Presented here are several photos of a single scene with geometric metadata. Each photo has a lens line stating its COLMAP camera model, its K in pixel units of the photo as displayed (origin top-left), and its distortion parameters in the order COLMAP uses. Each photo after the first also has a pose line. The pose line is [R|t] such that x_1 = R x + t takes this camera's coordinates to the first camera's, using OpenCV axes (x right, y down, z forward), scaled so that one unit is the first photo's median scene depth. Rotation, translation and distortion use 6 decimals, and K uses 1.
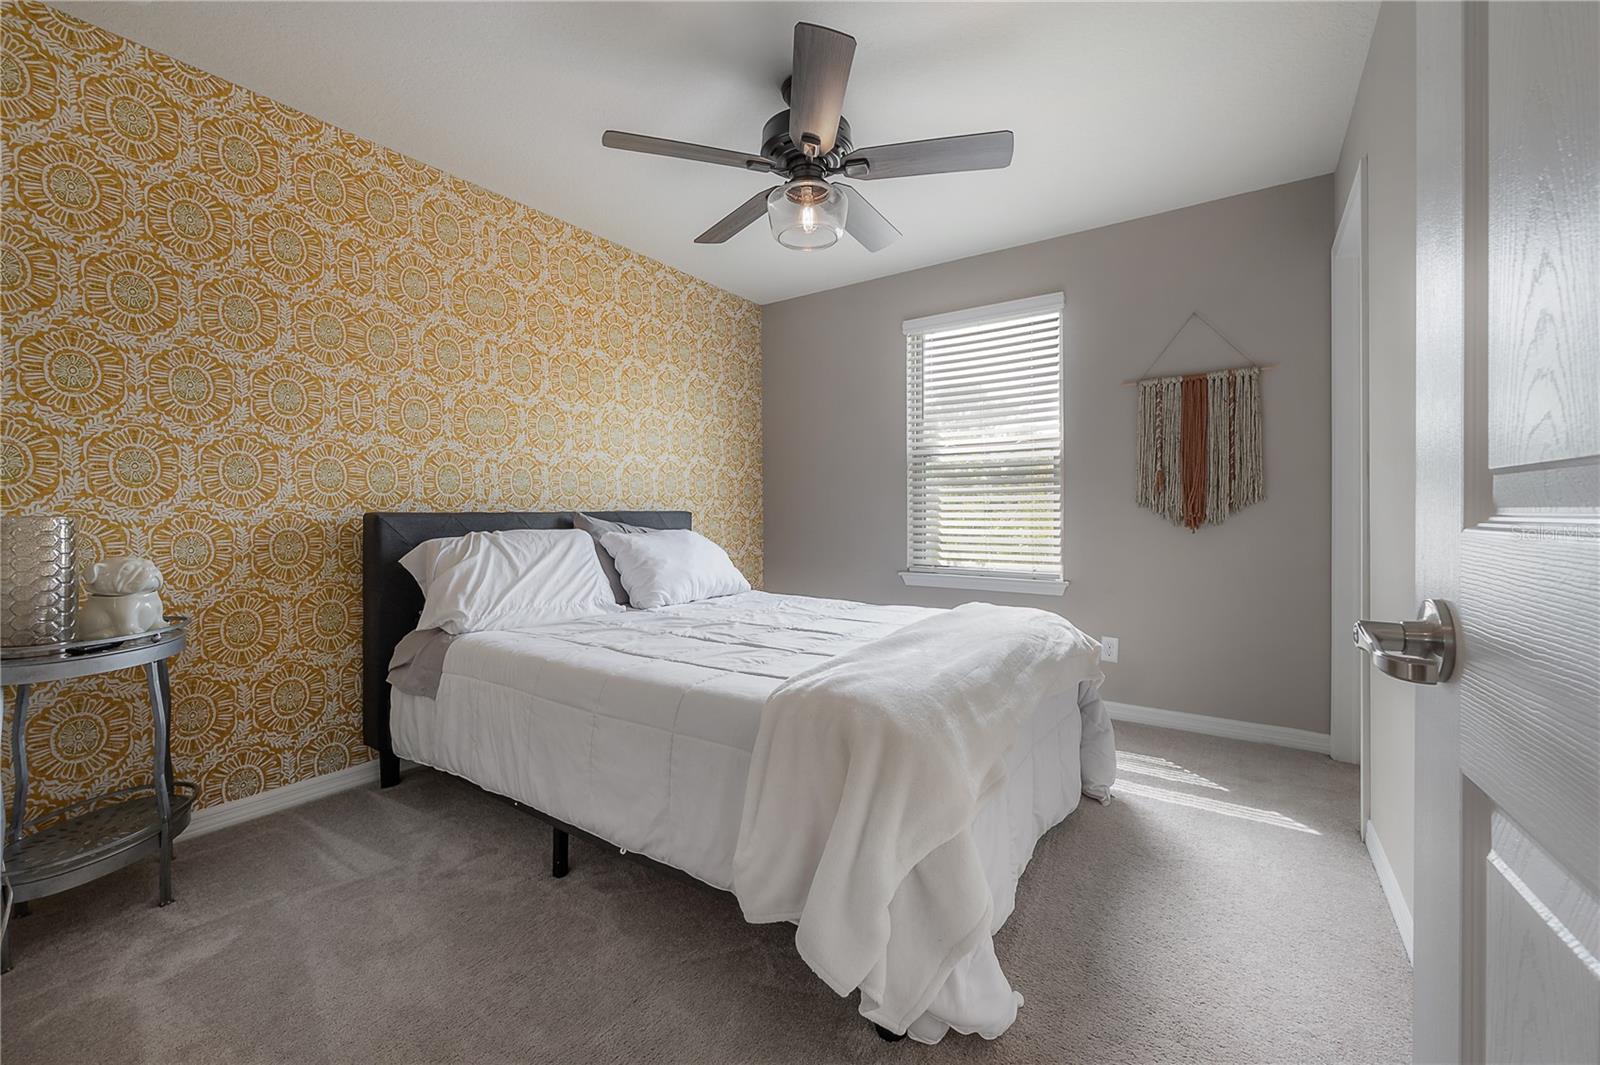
lens RADIAL K [[648.1, 0, 789.8], [0, 648.1, 511.1], [0, 0, 1]] dist [-0.003796, -0.000050]
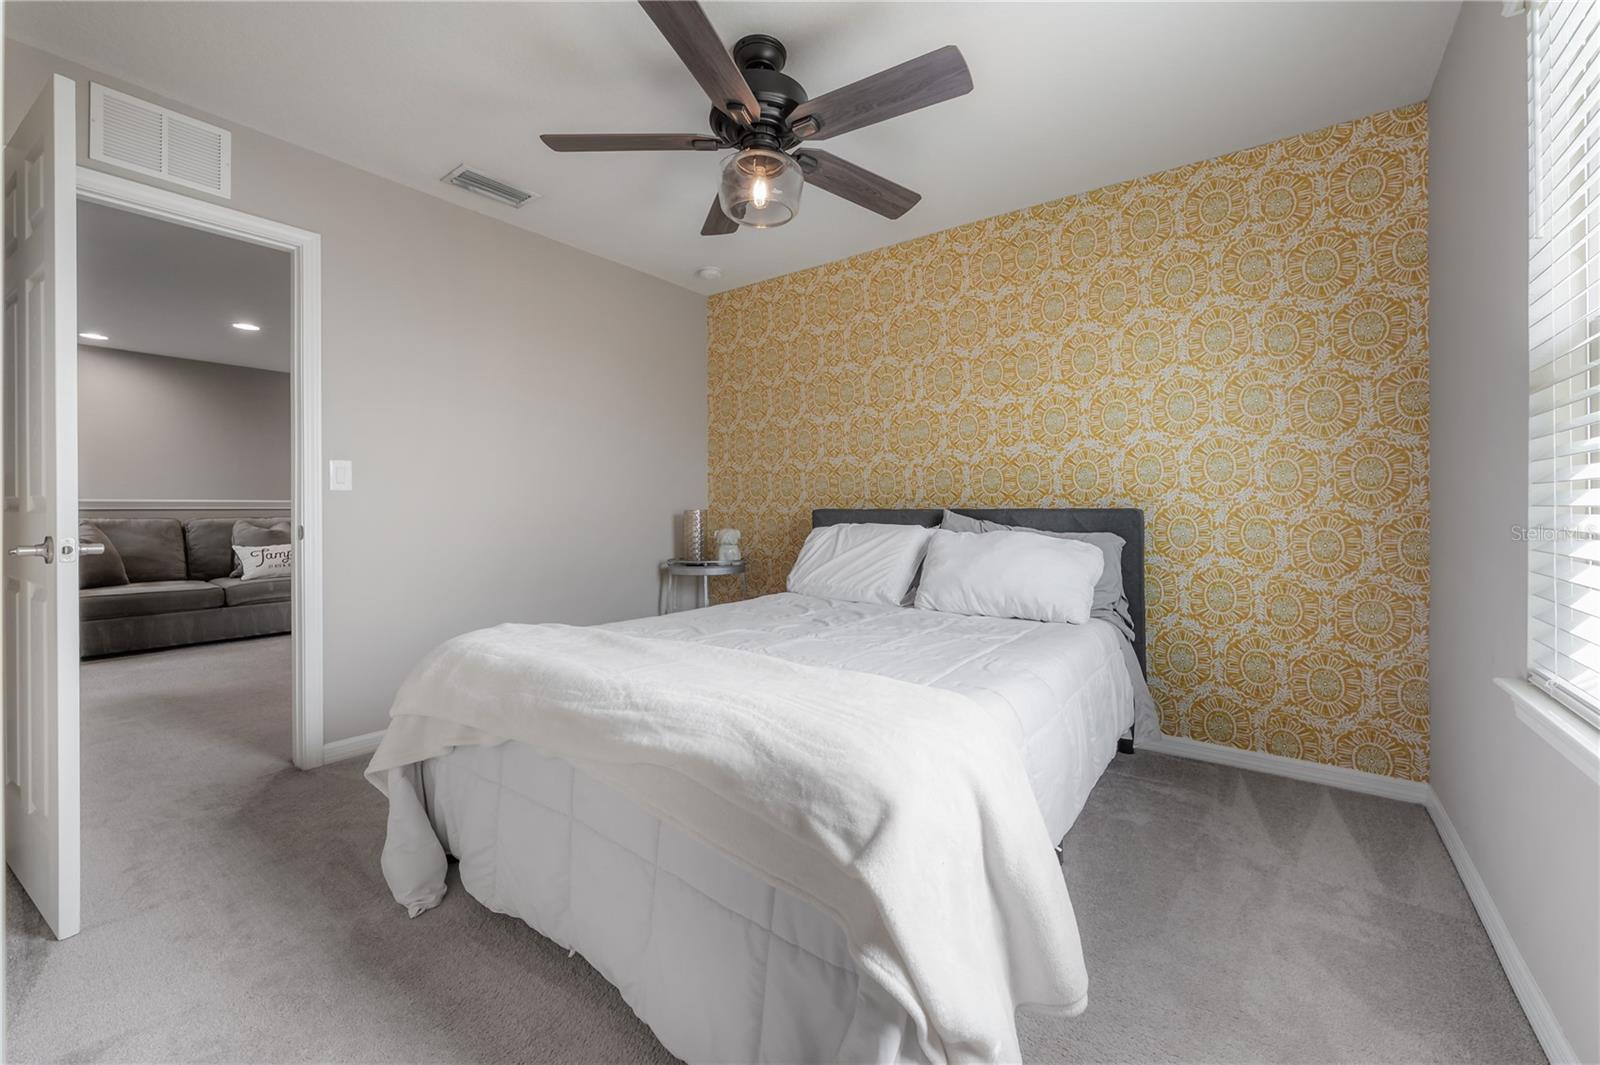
lens RADIAL K [[648.1, 0, 789.8], [0, 648.1, 511.1], [0, 0, 1]] dist [-0.003796, -0.000050]
pose [[-0.038519, 0.007806, -0.999227, 0.657462], [-0.000382, 0.999969, 0.007826, -0.003337], [0.999258, 0.000683, -0.038515, 0.725933]]
